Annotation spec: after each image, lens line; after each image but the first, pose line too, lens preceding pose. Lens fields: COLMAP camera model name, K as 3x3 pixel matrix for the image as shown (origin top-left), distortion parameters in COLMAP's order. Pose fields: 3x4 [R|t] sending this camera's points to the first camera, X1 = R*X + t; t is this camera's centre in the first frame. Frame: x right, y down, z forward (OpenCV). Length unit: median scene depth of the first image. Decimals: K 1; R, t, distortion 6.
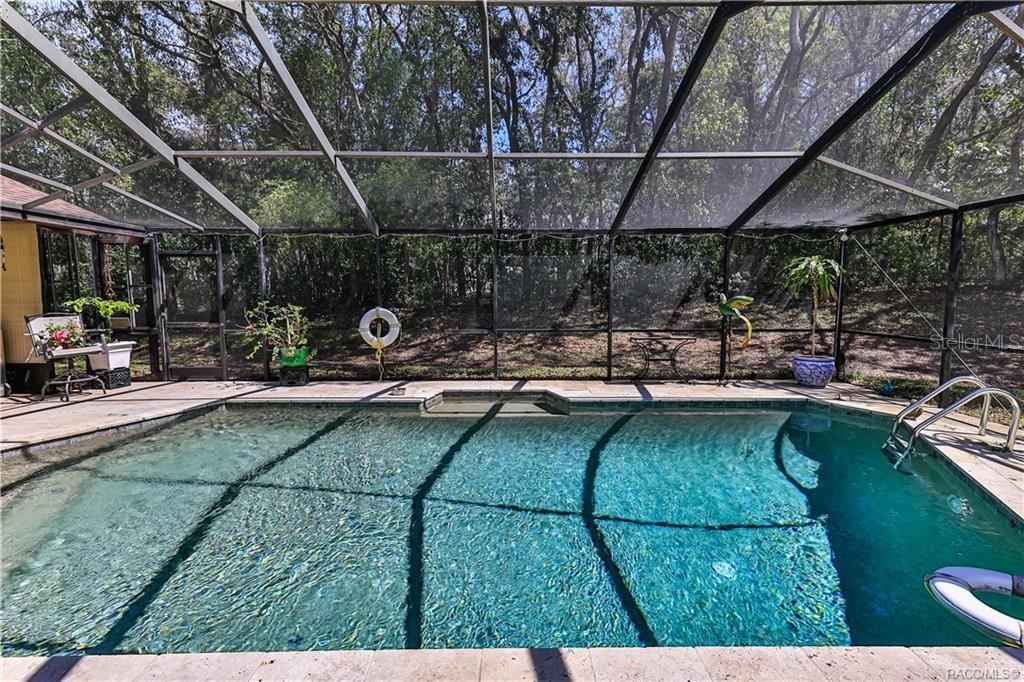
lens RADIAL K [[466.3, 0, 514.5], [0, 466.3, 344.7], [0, 0, 1]] dist [0.002508, -0.000011]
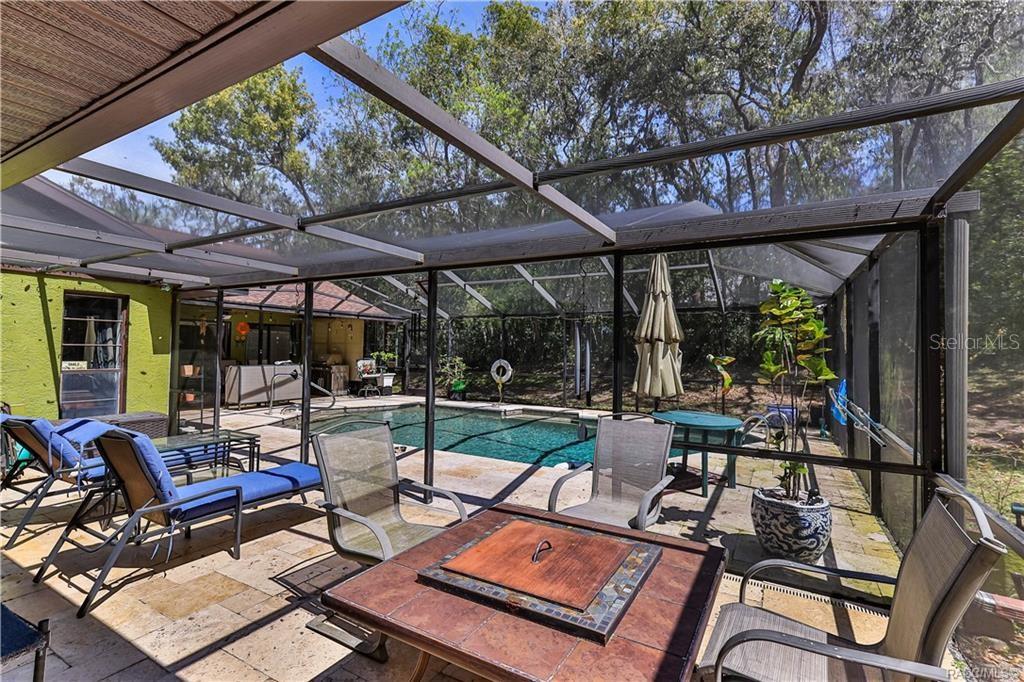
lens RADIAL K [[466.3, 0, 514.5], [0, 466.3, 344.7], [0, 0, 1]] dist [0.002508, -0.000011]
pose [[0.862857, 0.004363, -0.505430, 0.665829], [-0.070563, 0.991210, -0.111907, 0.060269], [0.500499, 0.132225, 0.855580, -0.490891]]
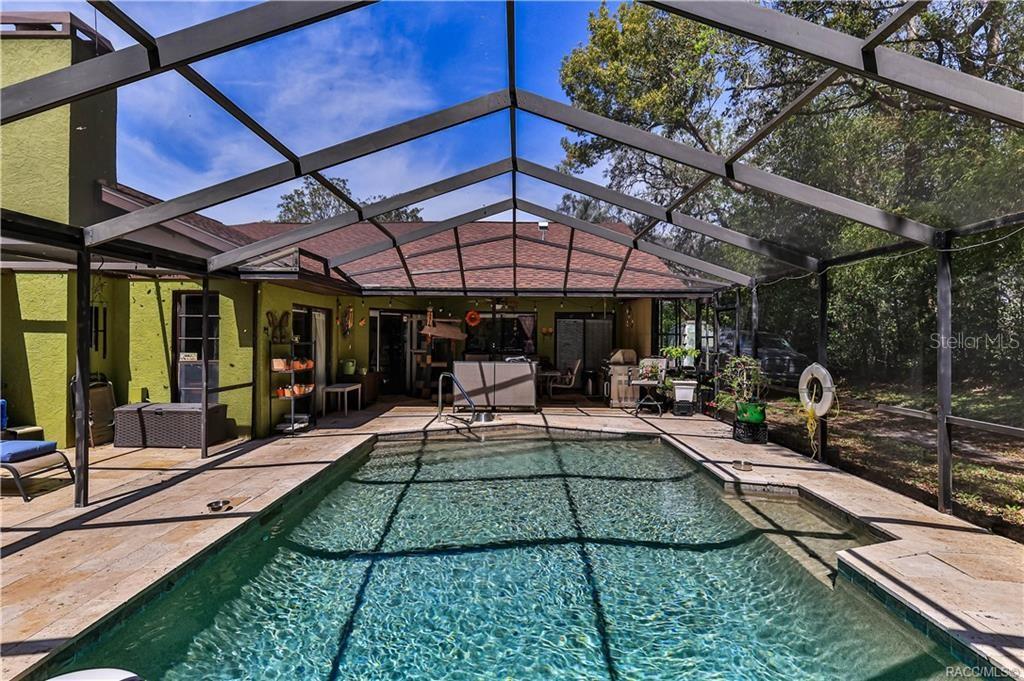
lens RADIAL K [[532.9, 0, 512.0], [0, 532.9, 340.5], [0, 0, 1]] dist [0.003312, 0.000110]
pose [[-0.024860, 0.001113, -0.999690, 0.630530], [-0.122078, 0.992512, 0.004141, -0.064319], [0.992209, 0.122143, -0.024538, 0.563642]]
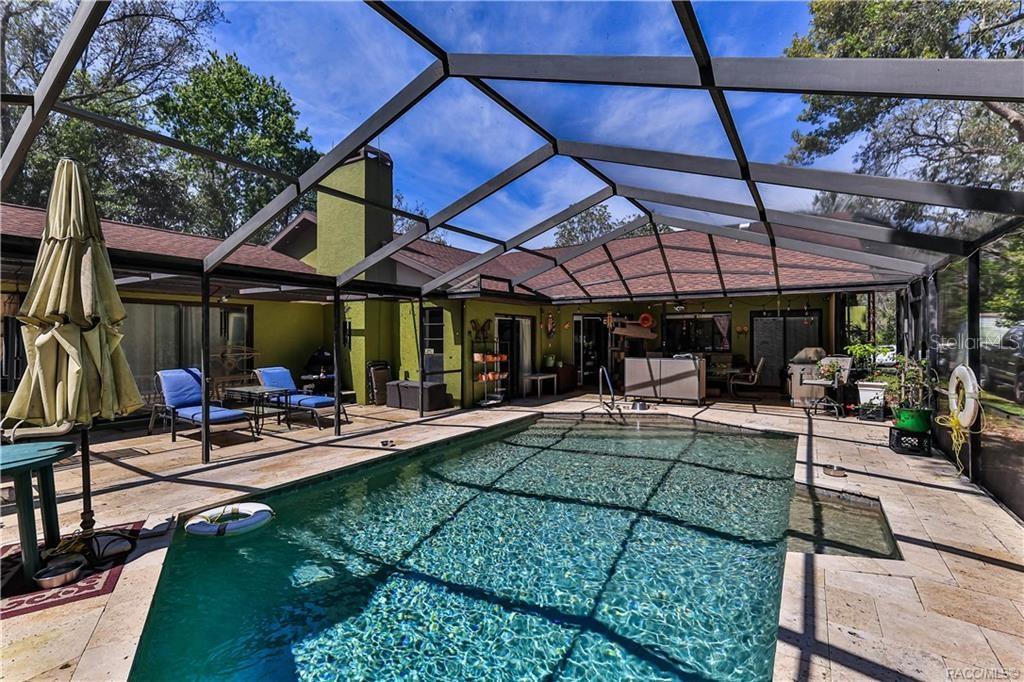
lens RADIAL K [[466.3, 0, 514.5], [0, 466.3, 344.7], [0, 0, 1]] dist [0.002508, -0.000011]
pose [[-0.544985, 0.011166, -0.838372, 0.618623], [-0.096546, 0.992424, 0.075977, -0.102701], [0.832869, 0.122348, -0.539778, 0.891127]]
